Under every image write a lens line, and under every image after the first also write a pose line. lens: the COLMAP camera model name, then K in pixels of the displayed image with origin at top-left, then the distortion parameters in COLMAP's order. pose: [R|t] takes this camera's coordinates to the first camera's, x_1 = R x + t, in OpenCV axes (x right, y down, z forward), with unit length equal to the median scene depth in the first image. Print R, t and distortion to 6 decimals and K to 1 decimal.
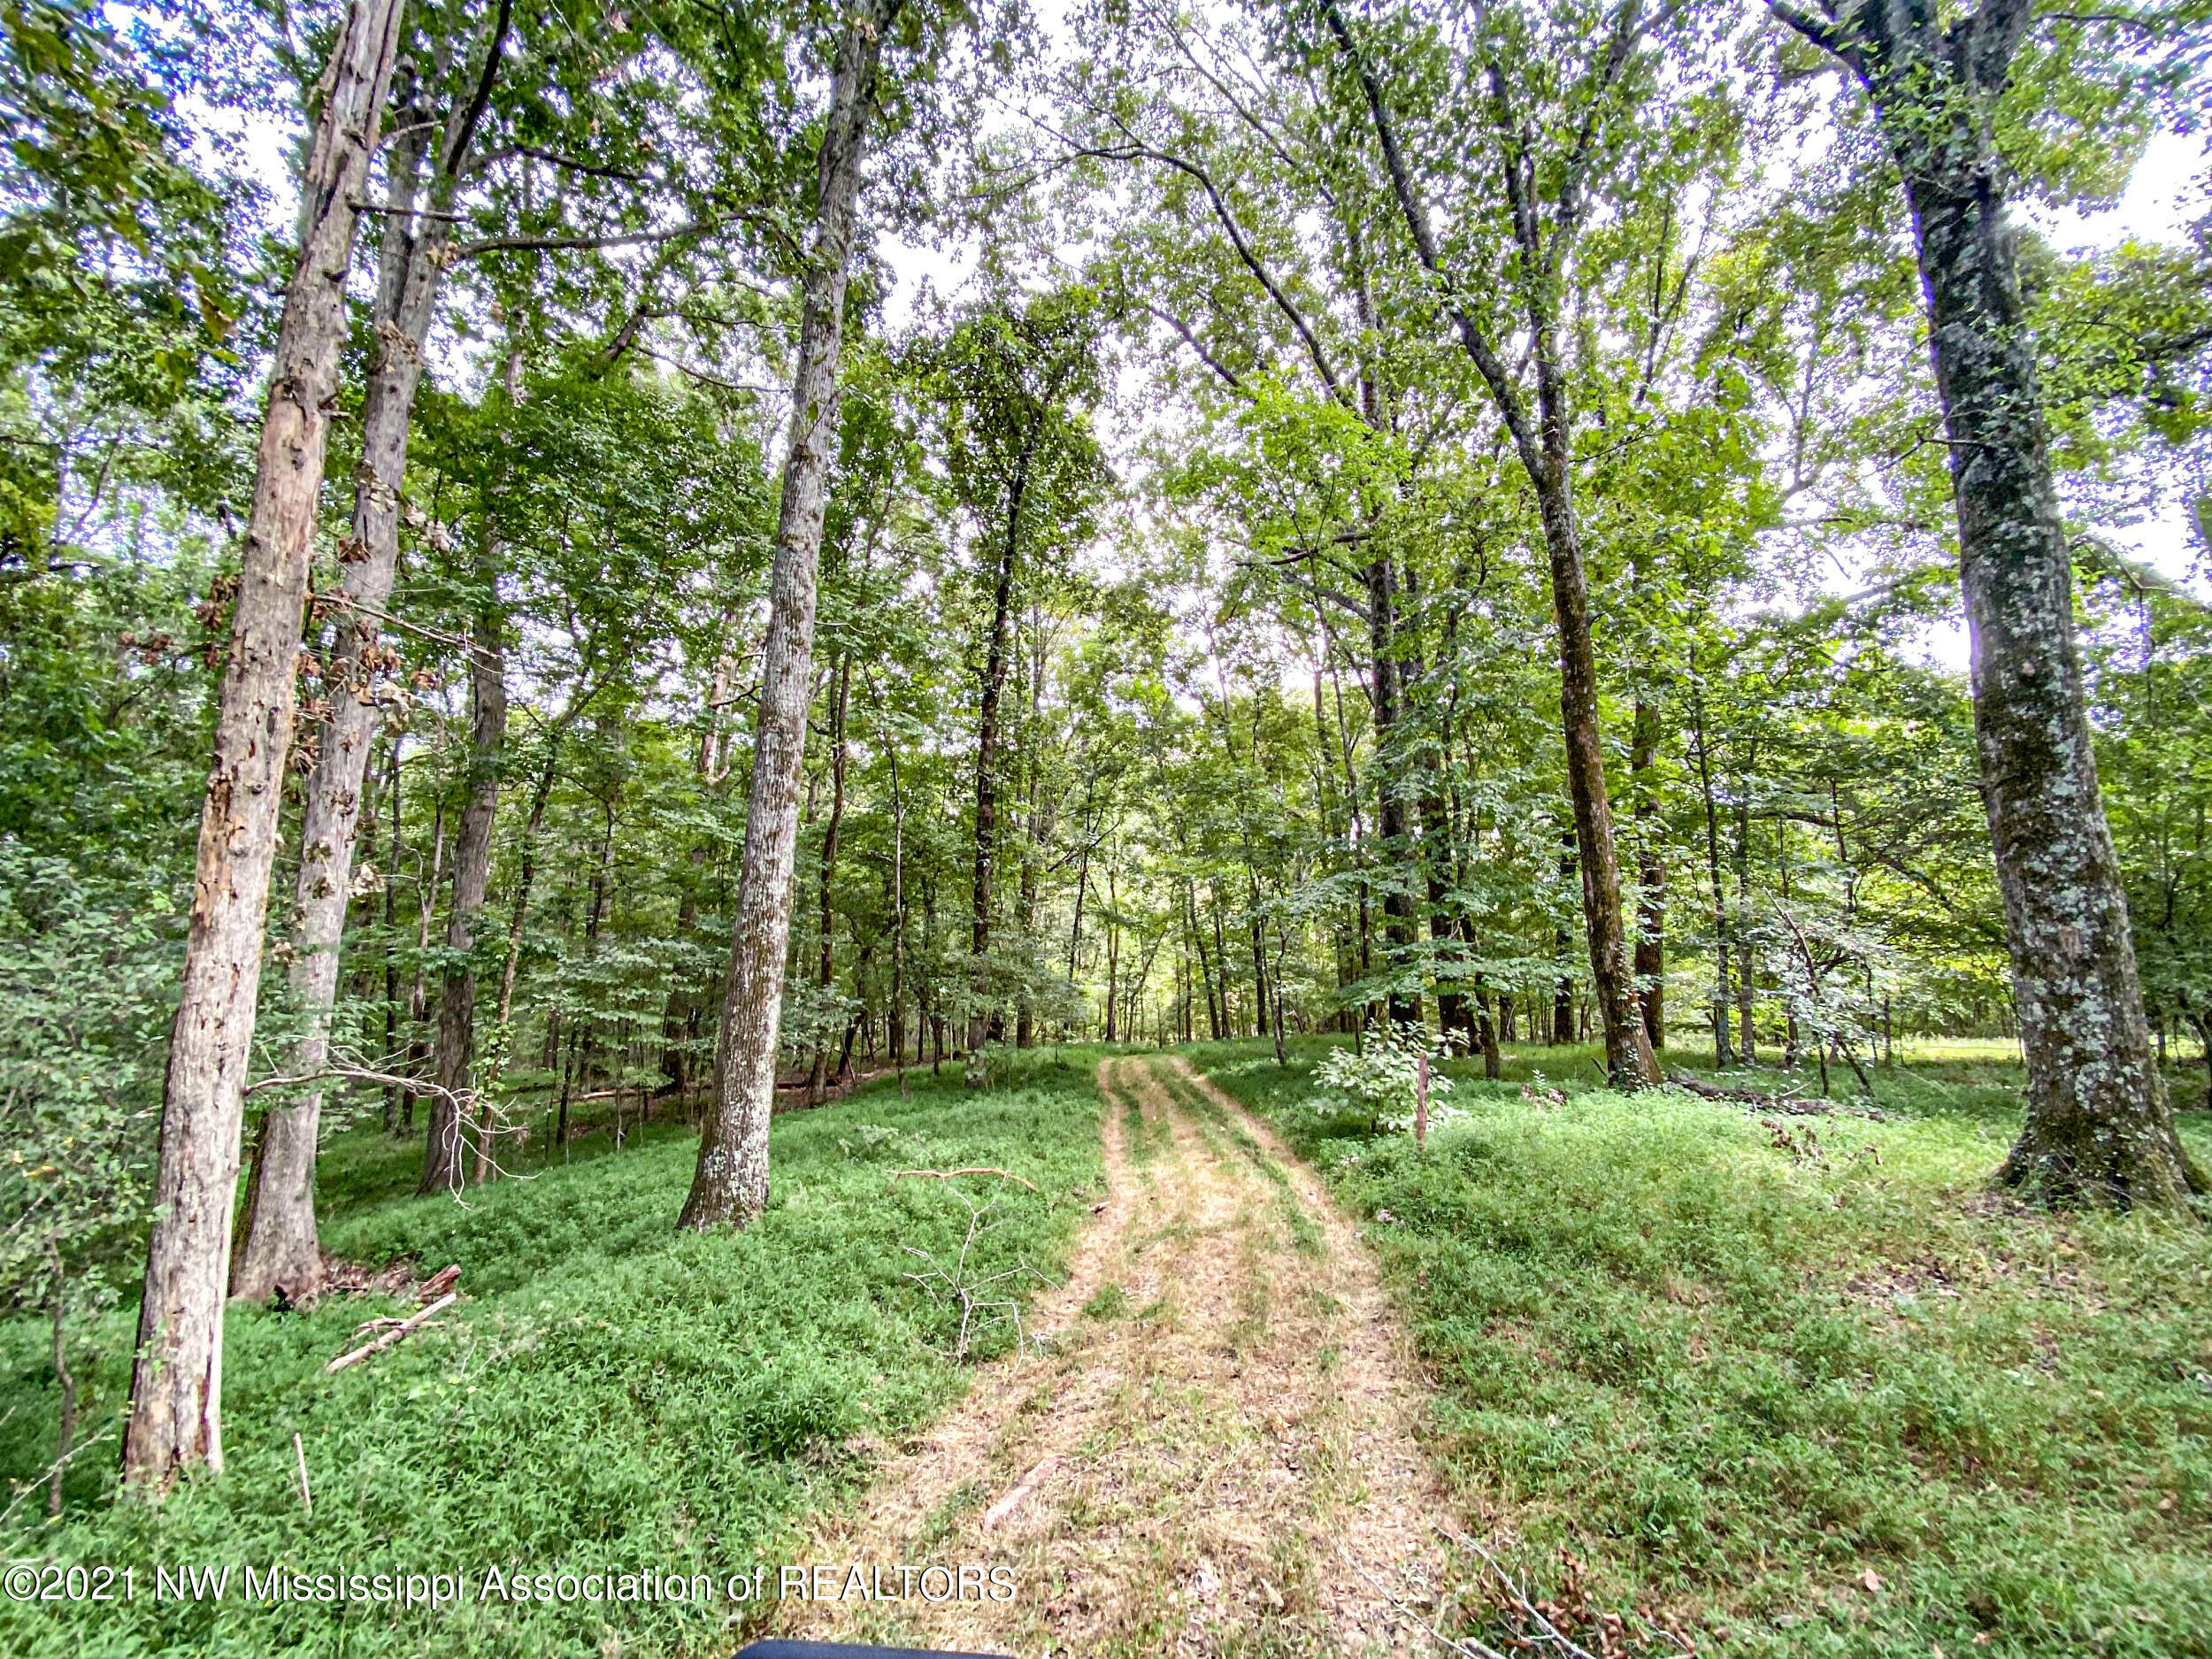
lens RADIAL K [[894.4, 0, 1106.6], [0, 894.4, 833.8], [0, 0, 1]] dist [0.008220, -0.012632]
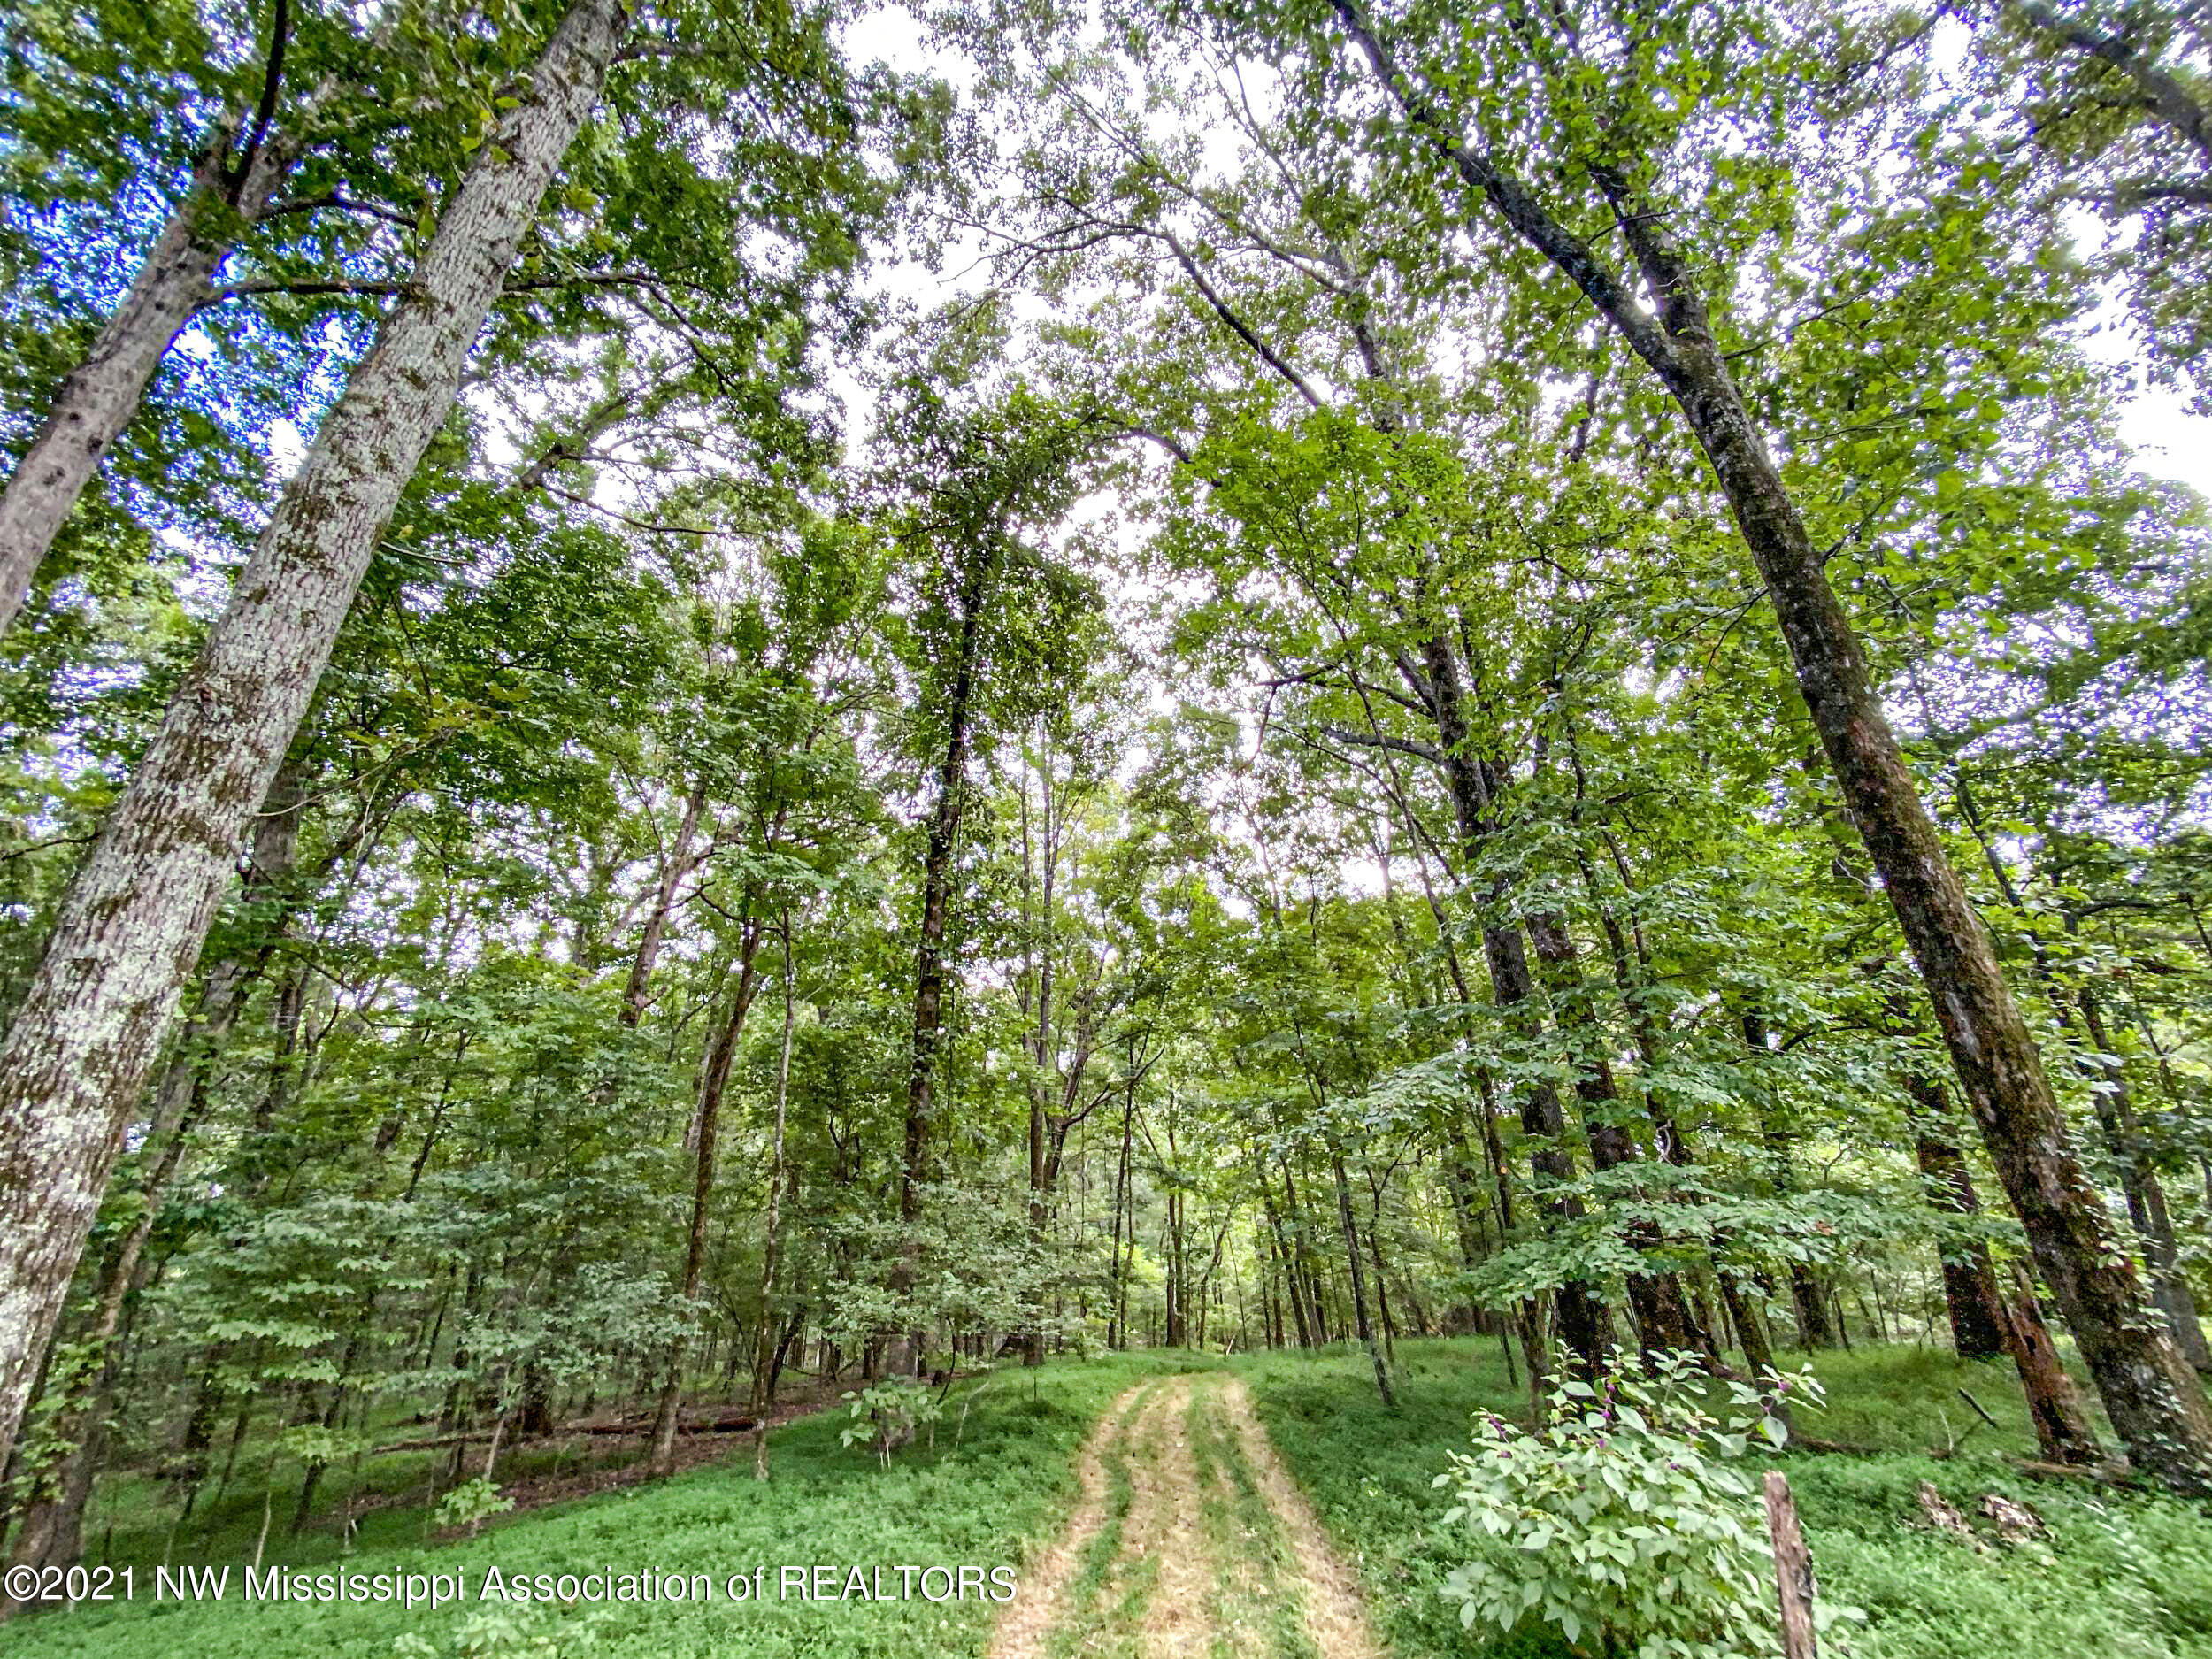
lens RADIAL K [[894.4, 0, 1099.9], [0, 894.4, 822.8], [0, 0, 1]] dist [0.008220, -0.012632]
pose [[0.995011, -0.057437, -0.081571, 0.037537], [0.031663, 0.957181, -0.287754, 0.025459], [0.094606, 0.283735, 0.954224, 0.149340]]
